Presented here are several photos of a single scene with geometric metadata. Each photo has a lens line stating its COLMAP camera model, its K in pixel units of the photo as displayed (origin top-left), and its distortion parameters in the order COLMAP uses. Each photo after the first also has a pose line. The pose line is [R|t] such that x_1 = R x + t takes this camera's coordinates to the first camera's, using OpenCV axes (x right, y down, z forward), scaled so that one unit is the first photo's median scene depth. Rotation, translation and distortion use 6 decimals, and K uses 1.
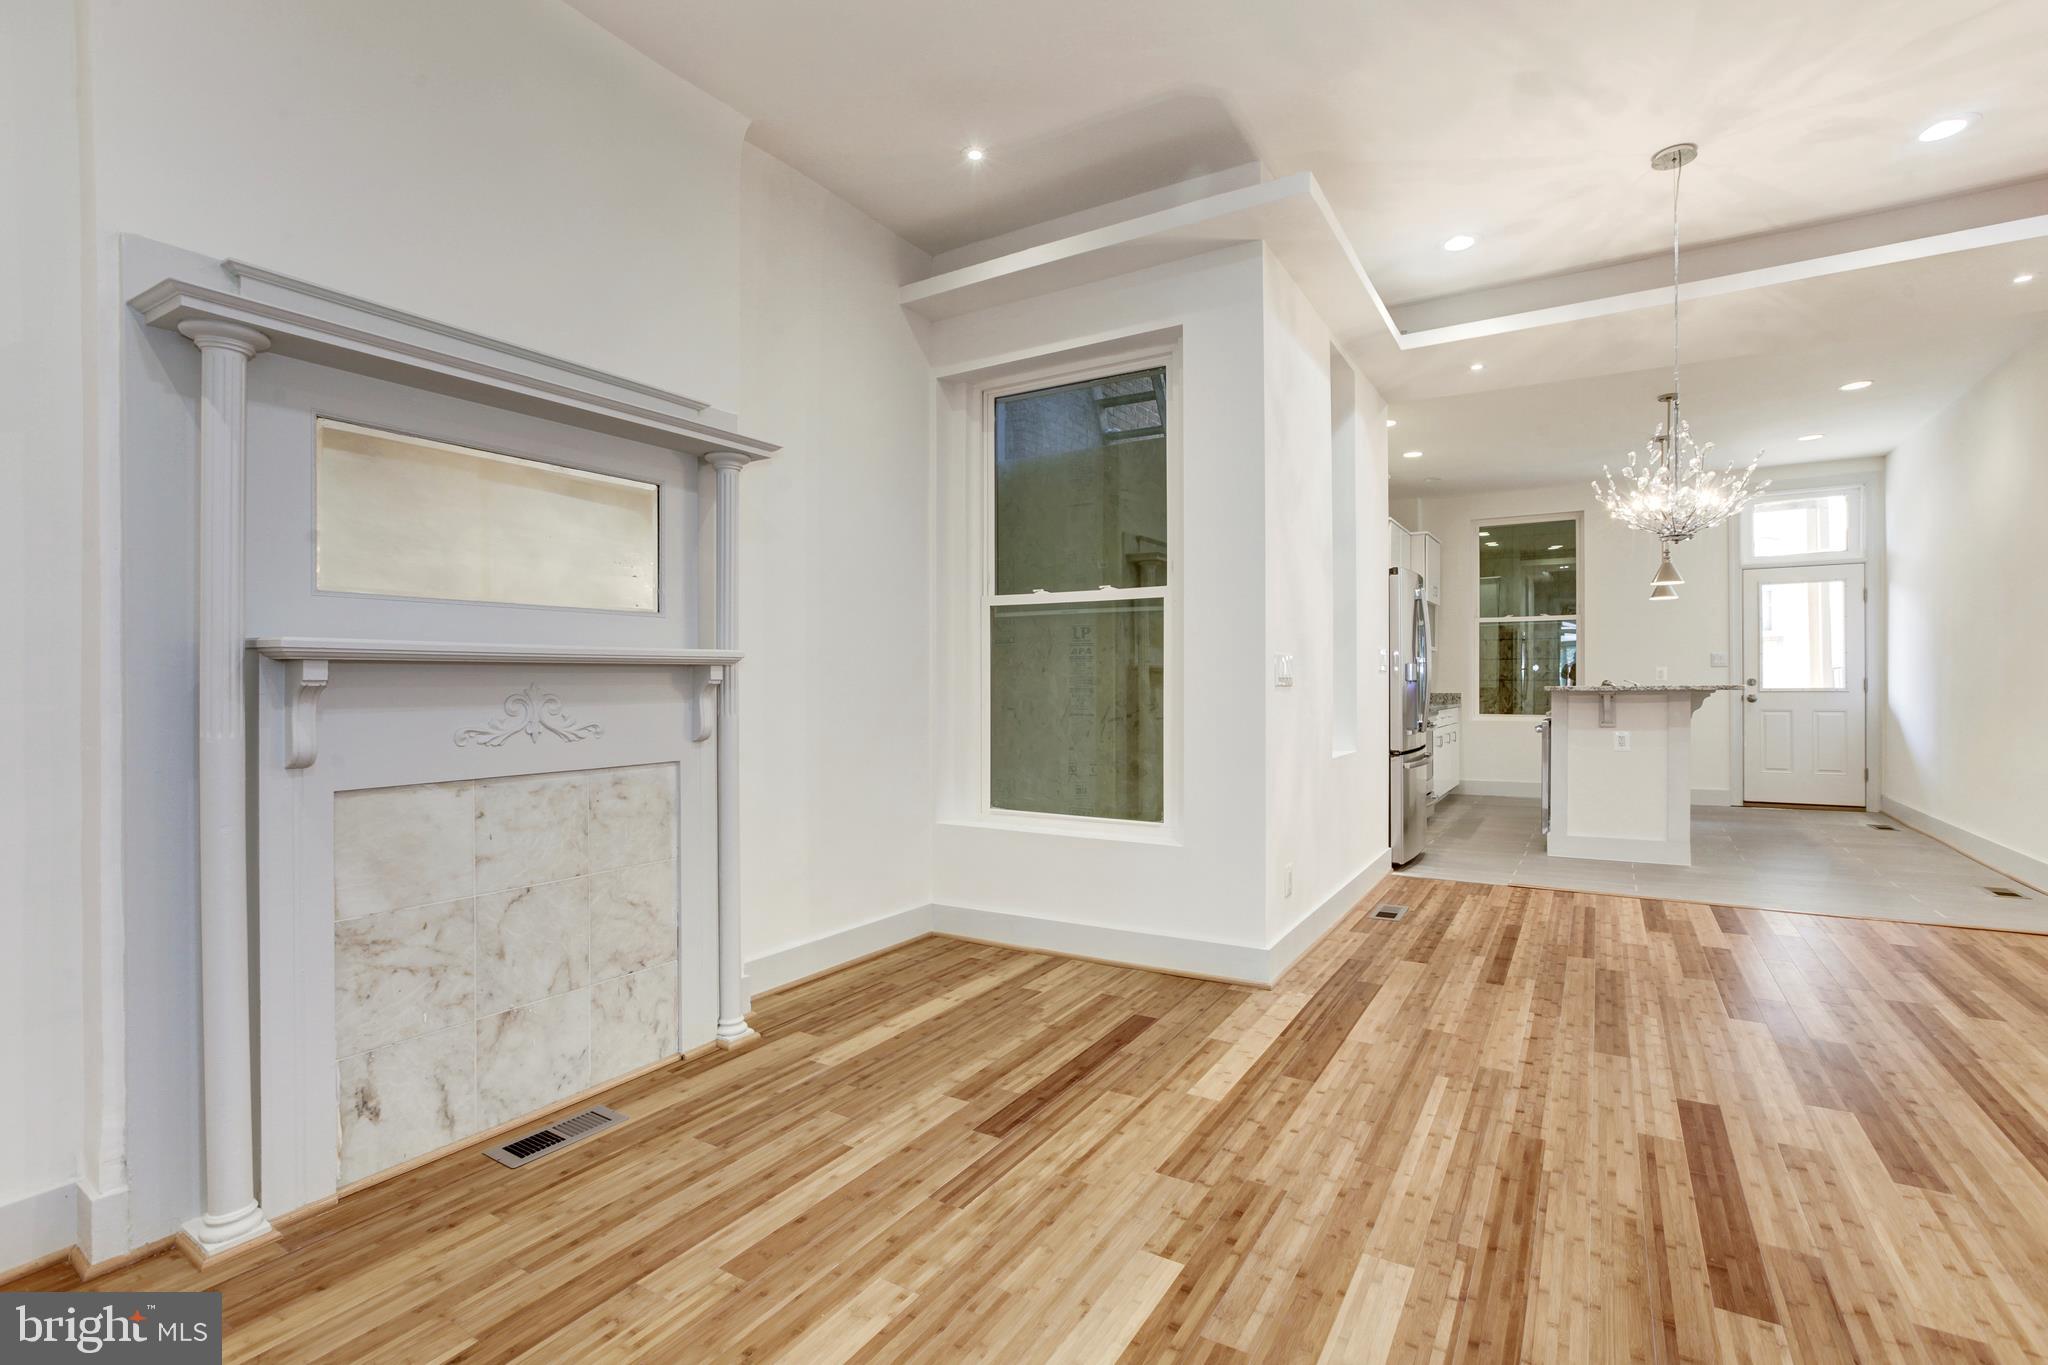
lens RADIAL K [[967.4, 0, 1033.1], [0, 967.4, 730.5], [0, 0, 1]] dist [-0.026056, 0.022158]
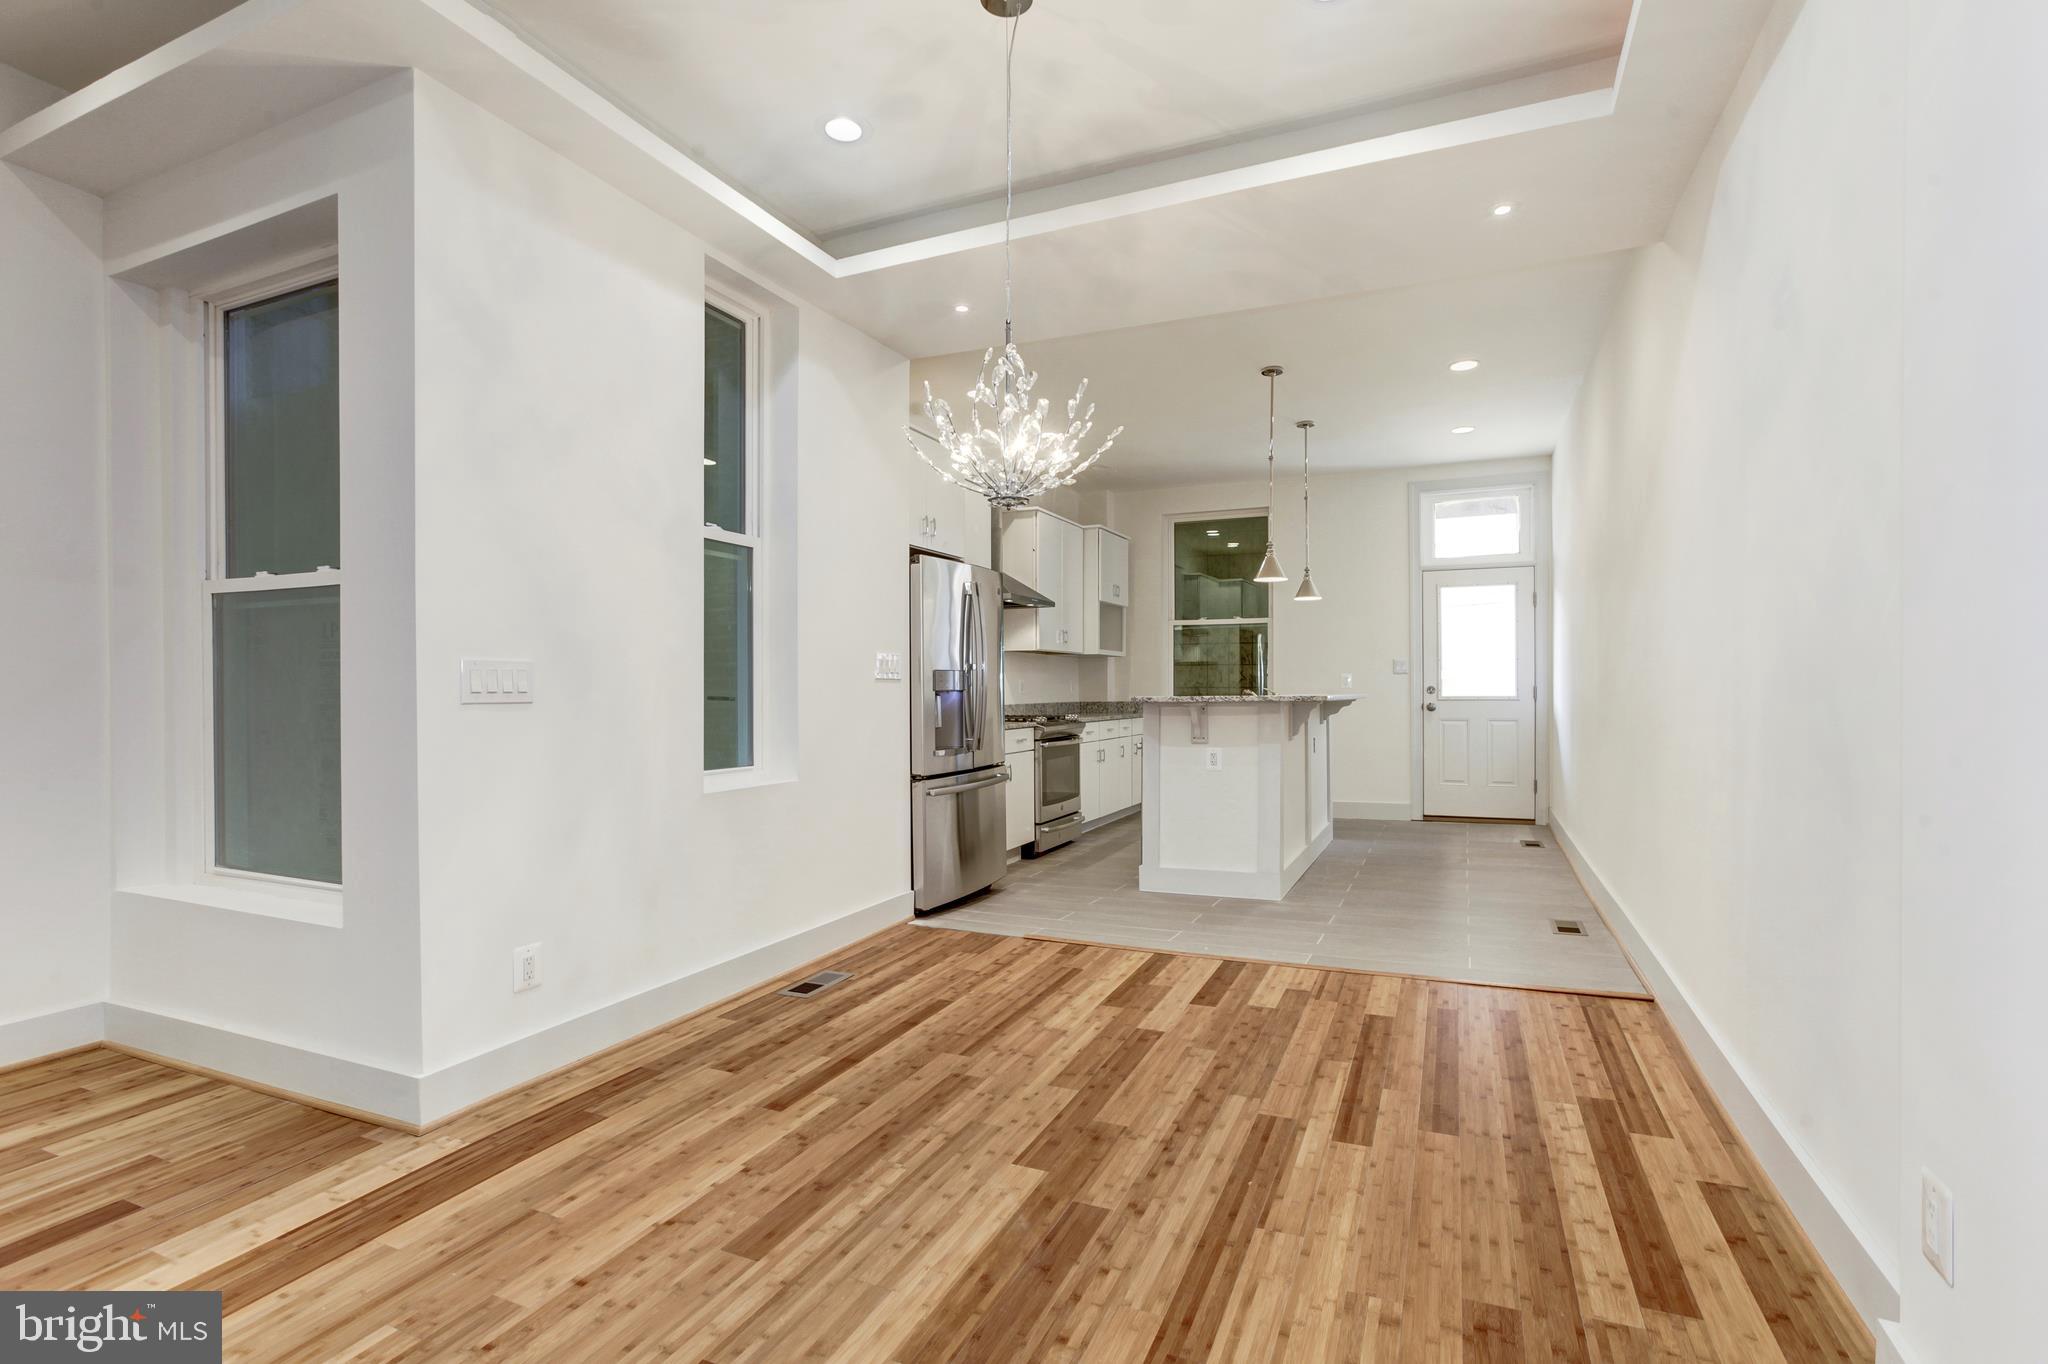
lens RADIAL K [[953.7, 0, 1022.2], [0, 953.7, 743.3], [0, 0, 1]] dist [-0.033937, 0.021884]
pose [[0.994483, -0.006252, 0.104711, 0.524921], [0.005214, 0.999934, 0.010190, -0.019557], [-0.104767, -0.009588, 0.994451, 0.231750]]
